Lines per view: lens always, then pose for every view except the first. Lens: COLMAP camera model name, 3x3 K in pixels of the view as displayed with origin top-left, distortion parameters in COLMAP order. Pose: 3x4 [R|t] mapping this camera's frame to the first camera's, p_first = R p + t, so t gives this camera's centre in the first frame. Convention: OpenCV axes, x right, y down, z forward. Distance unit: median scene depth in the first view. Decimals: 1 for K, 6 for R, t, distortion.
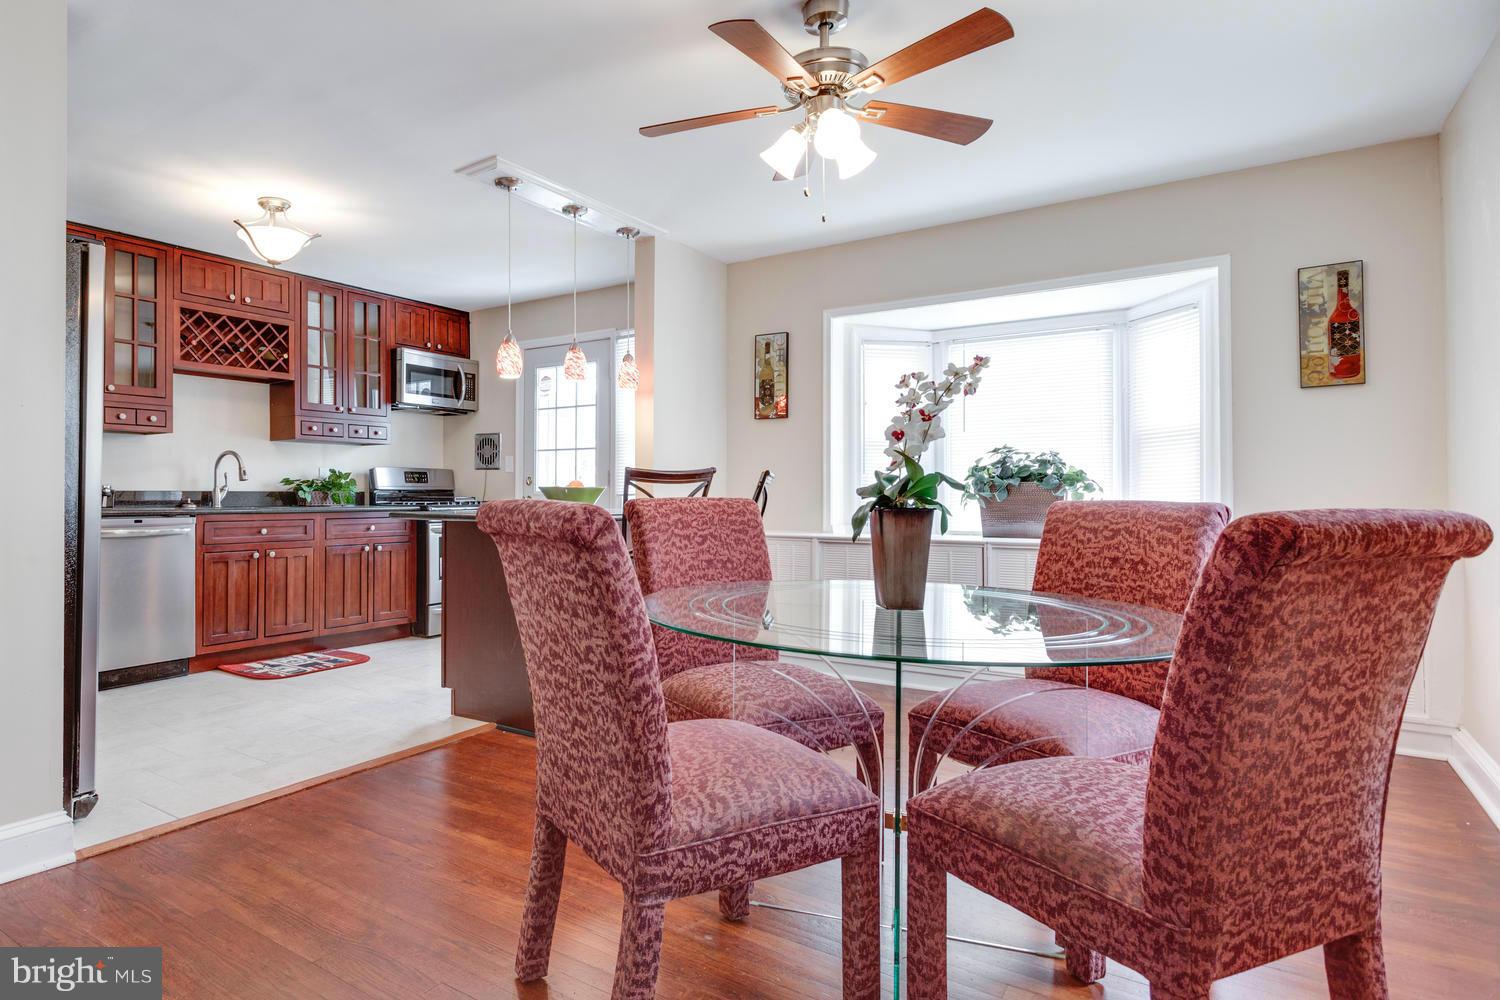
lens RADIAL K [[835.6, 0, 599.7], [0, 835.6, 483.3], [0, 0, 1]] dist [0.002118, 0.001010]
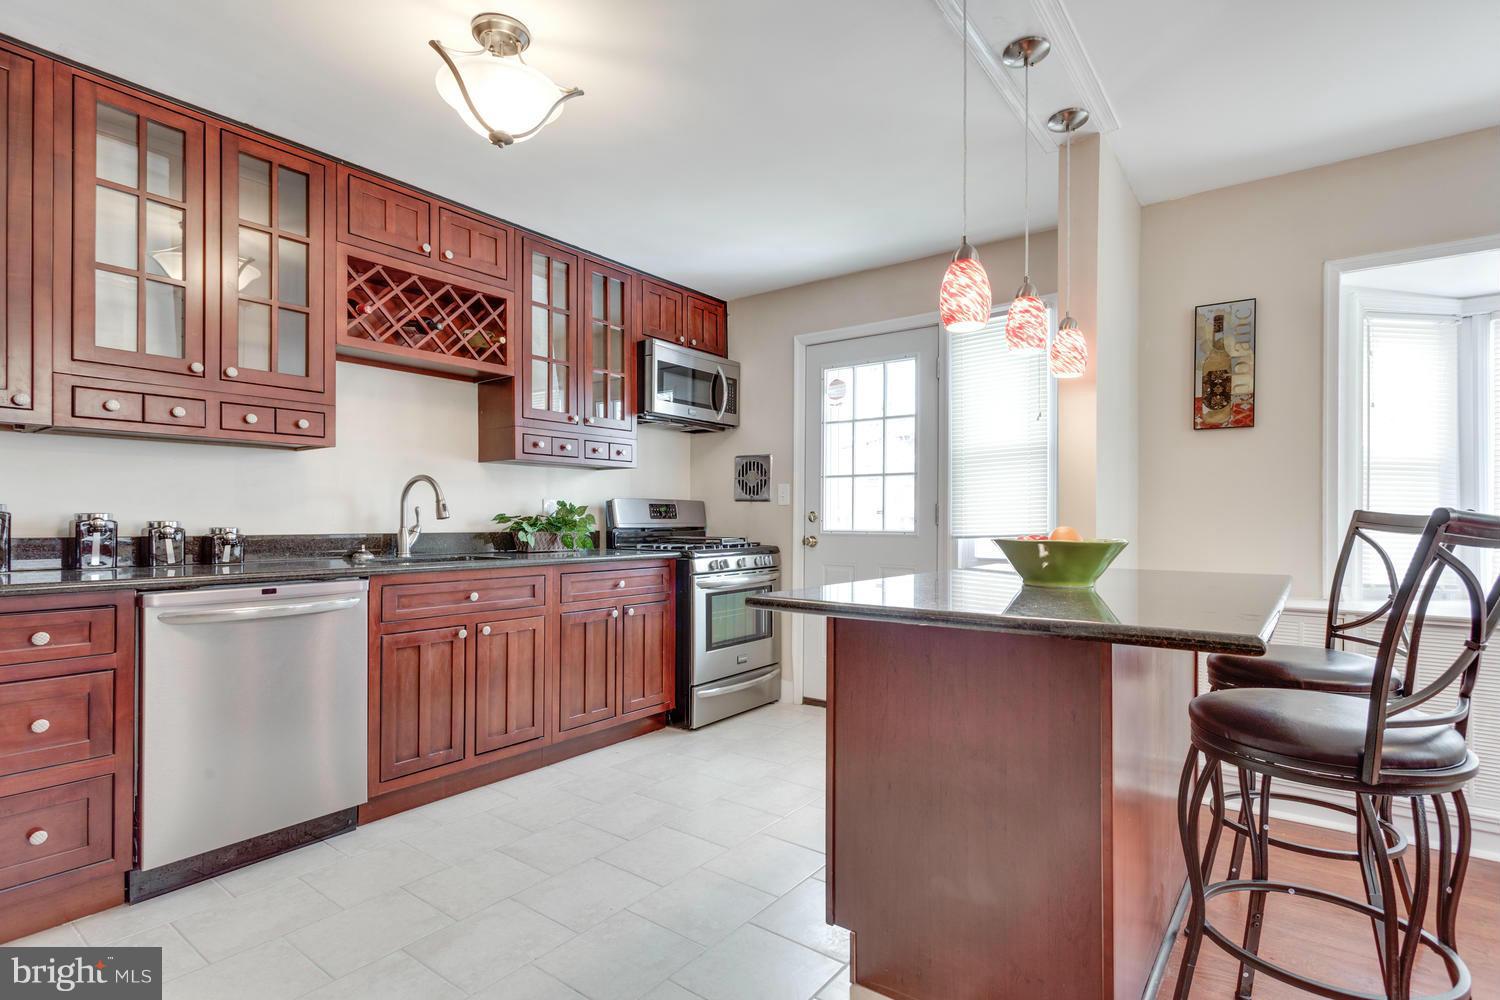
lens RADIAL K [[741.1, 0, 749.6], [0, 741.1, 511.7], [0, 0, 1]] dist [0.001841, 0.000702]
pose [[0.999995, 0.001558, -0.002870, -0.171079], [-0.001550, 0.999994, 0.002951, -0.011126], [0.002875, -0.002946, 0.999992, 0.388871]]
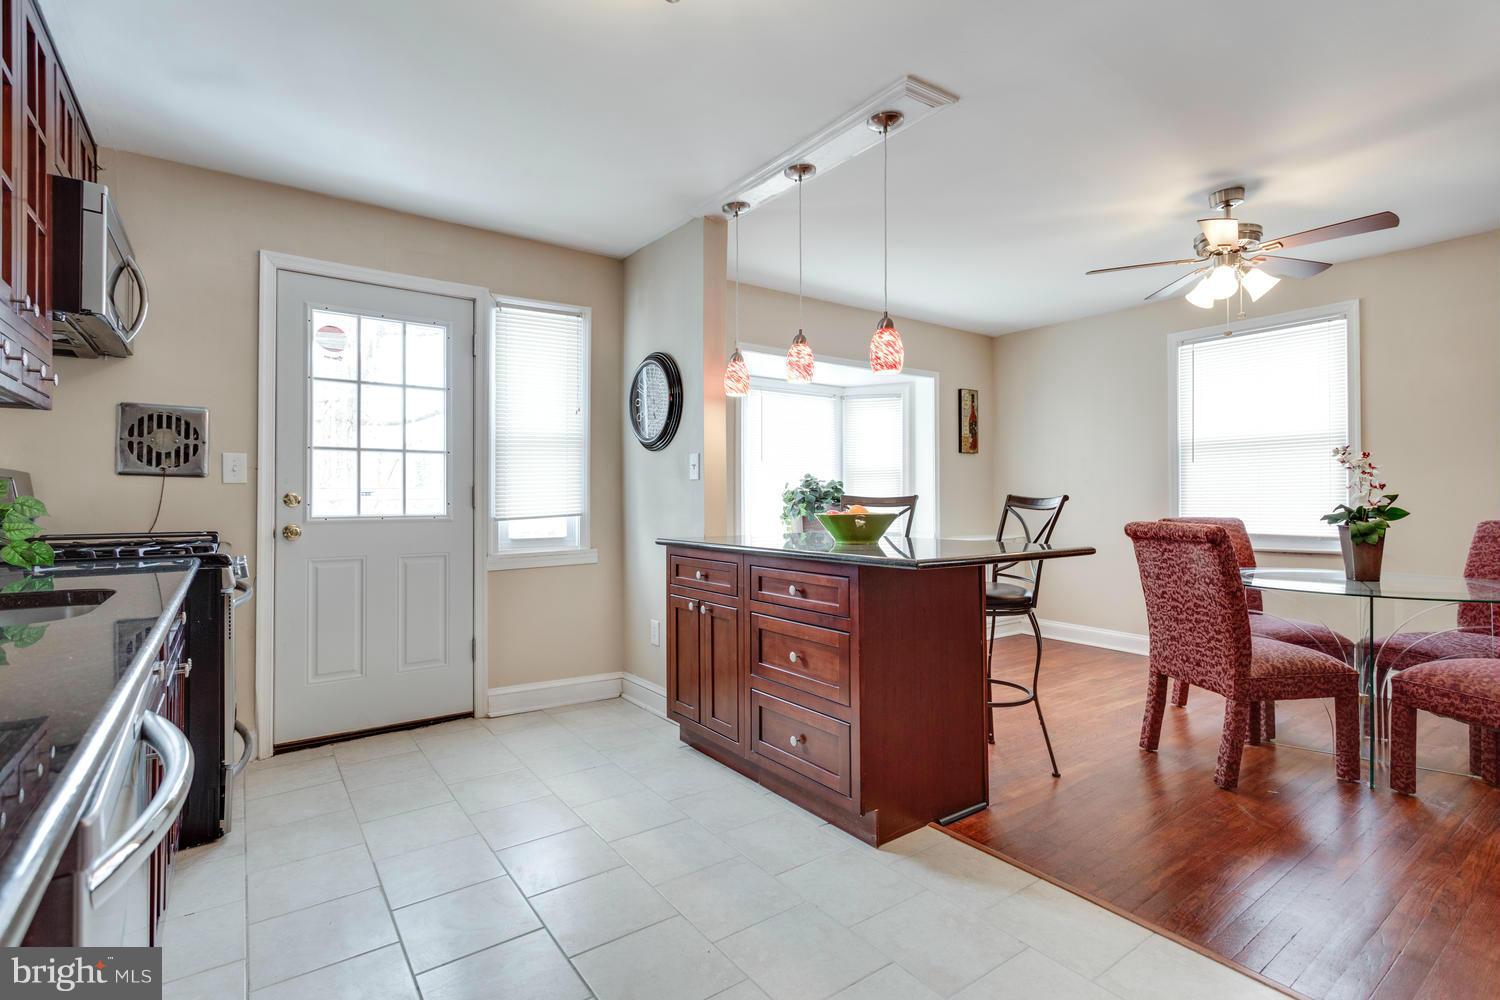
lens RADIAL K [[714.0, 0, 744.5], [0, 714.0, 494.1], [0, 0, 1]] dist [-0.001574, 0.000365]
pose [[0.296275, 0.006403, 0.955081, -0.562635], [-0.006991, 0.999965, -0.004535, -0.007711], [-0.955077, -0.005333, 0.296310, 0.676072]]
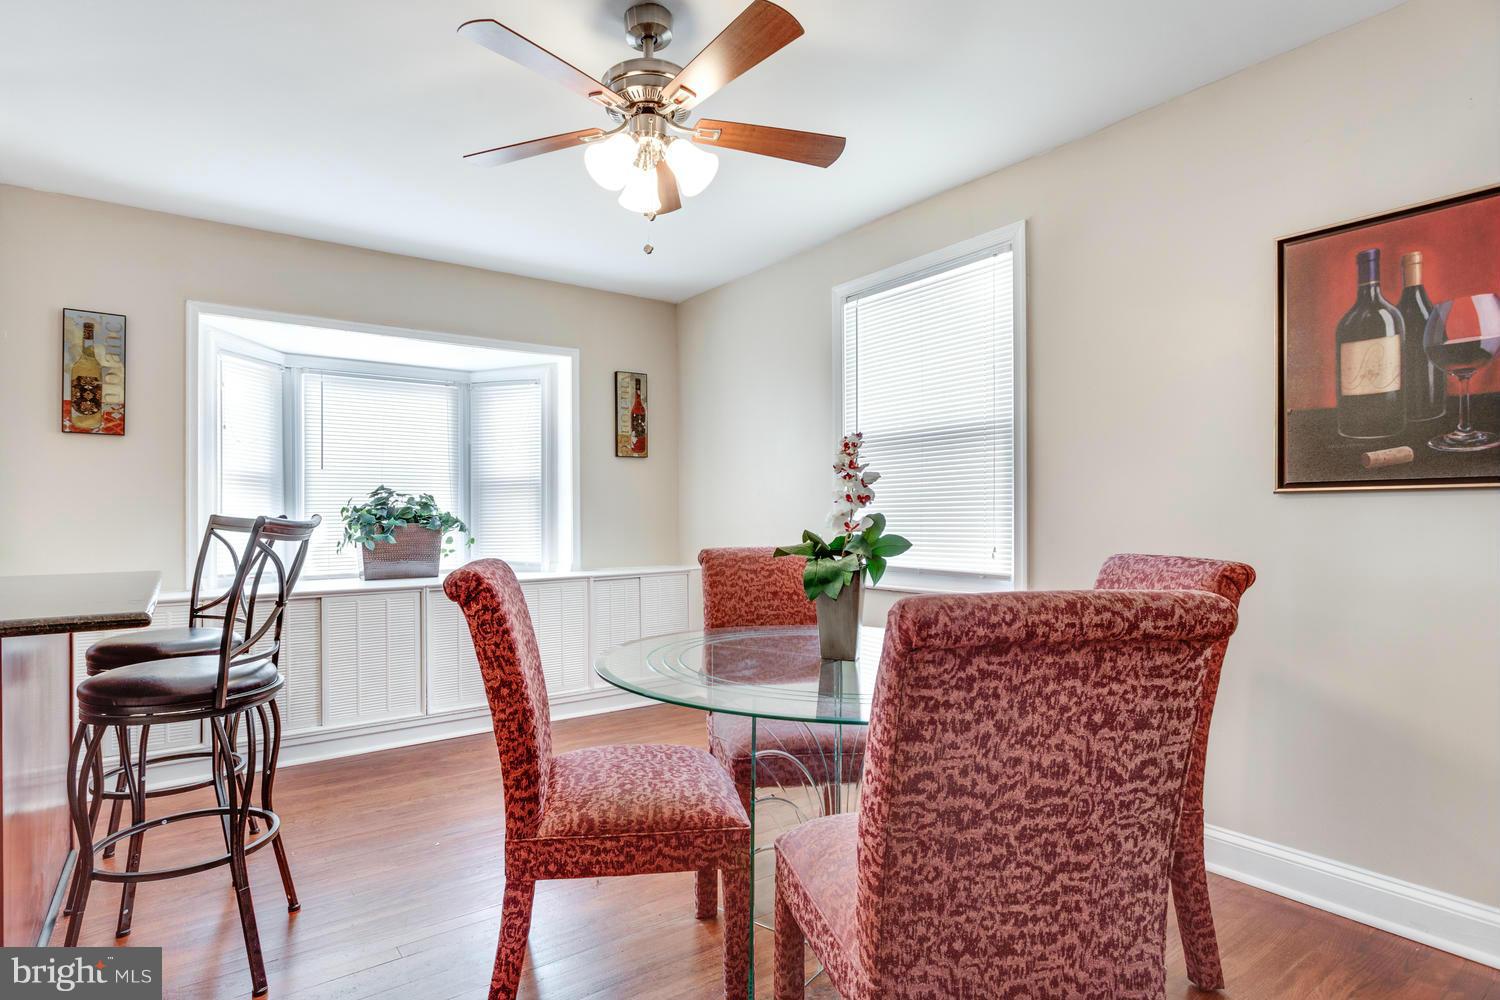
lens RADIAL K [[775.2, 0, 700.9], [0, 775.2, 515.9], [0, 0, 1]] dist [0.000208, -0.000174]
pose [[0.321243, -0.001419, 0.946996, -0.235185], [-0.003762, 0.999989, 0.002775, -0.013072], [-0.946989, -0.004454, 0.321234, 0.308645]]
